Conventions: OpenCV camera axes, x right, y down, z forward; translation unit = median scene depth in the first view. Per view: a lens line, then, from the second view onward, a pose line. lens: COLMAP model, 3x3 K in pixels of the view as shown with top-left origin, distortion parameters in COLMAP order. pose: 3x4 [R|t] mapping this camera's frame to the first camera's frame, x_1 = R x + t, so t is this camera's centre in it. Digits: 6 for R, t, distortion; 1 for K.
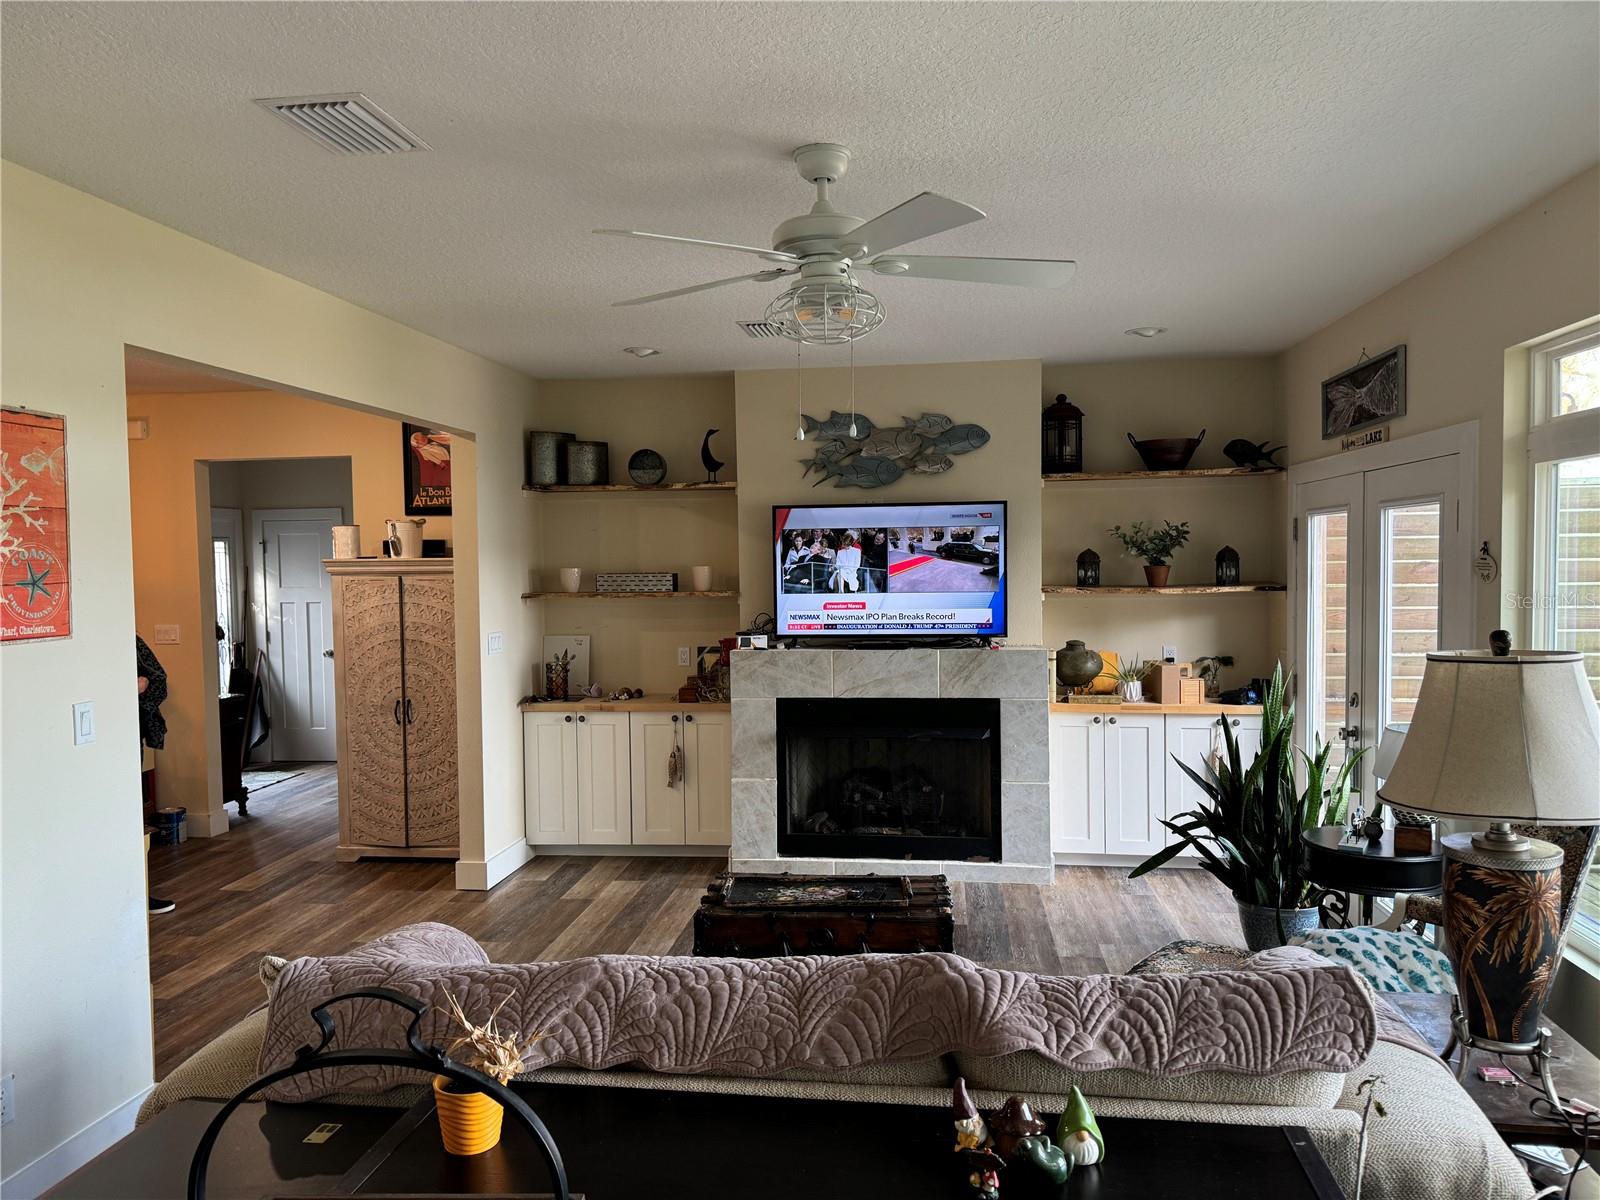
lens RADIAL K [[1109.9, 0, 802.0], [0, 1109.9, 603.5], [0, 0, 1]] dist [0.039017, -0.043405]
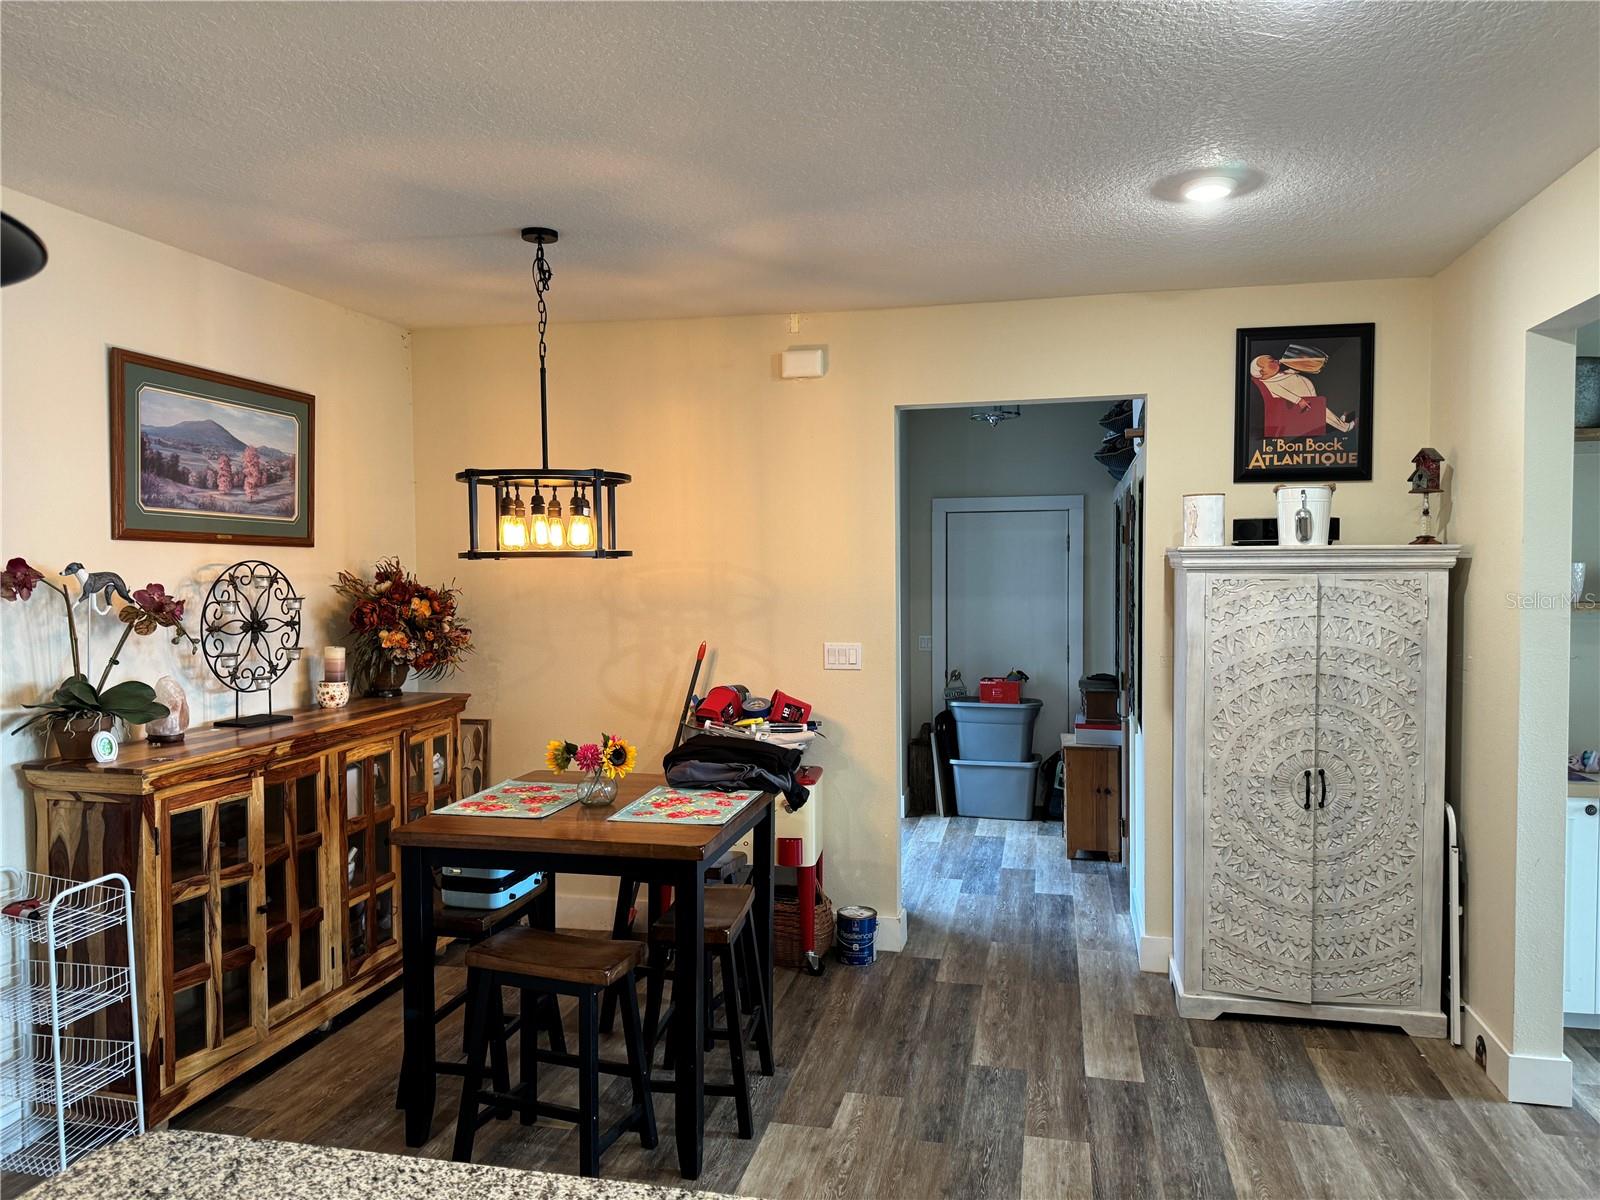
lens RADIAL K [[1109.9, 0, 797.6], [0, 1109.9, 595.4], [0, 0, 1]] dist [0.039017, -0.043405]
pose [[0.995093, 0.008939, -0.098538, -0.583411], [-0.010198, 0.999873, -0.012278, -0.001472], [0.098416, 0.013223, 0.995058, 0.340739]]
